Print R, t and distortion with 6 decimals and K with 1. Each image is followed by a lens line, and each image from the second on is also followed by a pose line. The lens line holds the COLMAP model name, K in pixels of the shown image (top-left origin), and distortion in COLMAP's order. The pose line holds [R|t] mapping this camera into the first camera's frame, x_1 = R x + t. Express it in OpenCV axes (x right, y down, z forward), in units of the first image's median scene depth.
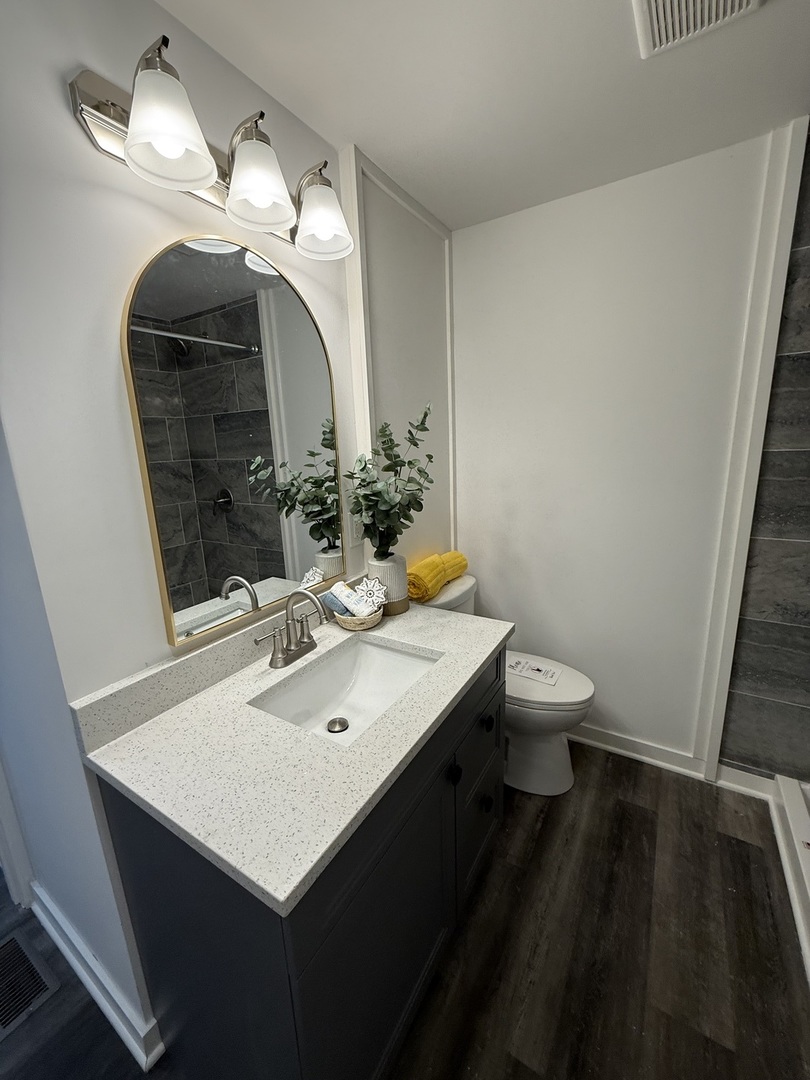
lens RADIAL K [[431.8, 0, 405.9], [0, 431.8, 536.5], [0, 0, 1]] dist [0.001128, -0.000166]
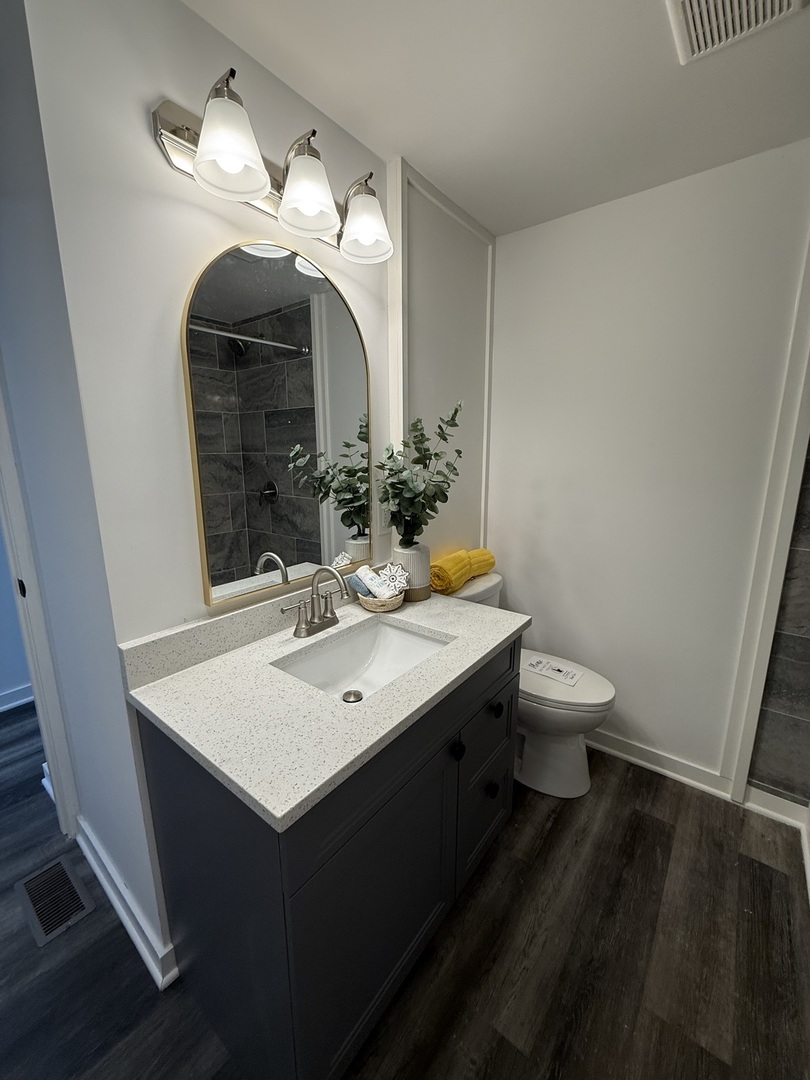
lens RADIAL K [[431.8, 0, 406.1], [0, 431.8, 536.6], [0, 0, 1]] dist [0.001128, -0.000166]
pose [[0.993580, 0.055957, -0.098326, 0.046662], [-0.057501, 0.998262, -0.012940, 0.042371], [0.097431, 0.018510, 0.995070, -0.043295]]
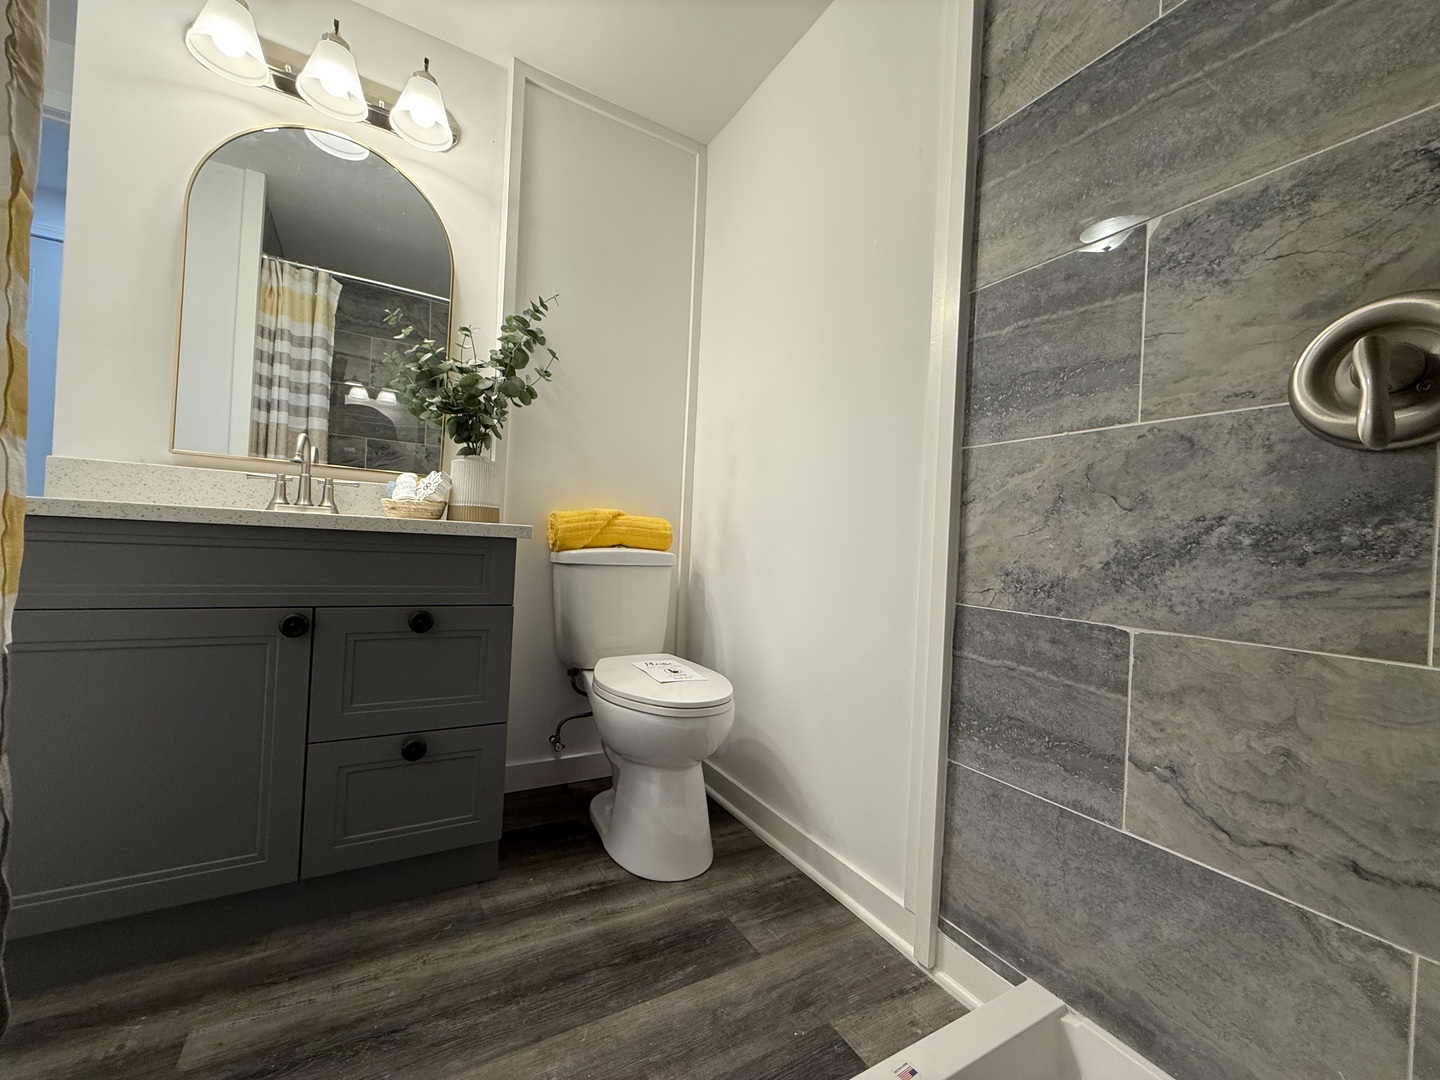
lens RADIAL K [[575.7, 0, 717.3], [0, 575.7, 539.2], [0, 0, 1]] dist [0.001128, -0.000166]
pose [[0.877844, 0.078590, -0.472454, 0.970379], [-0.184281, 0.965928, -0.181726, 0.335412], [0.442074, 0.246592, 0.862417, 0.289317]]
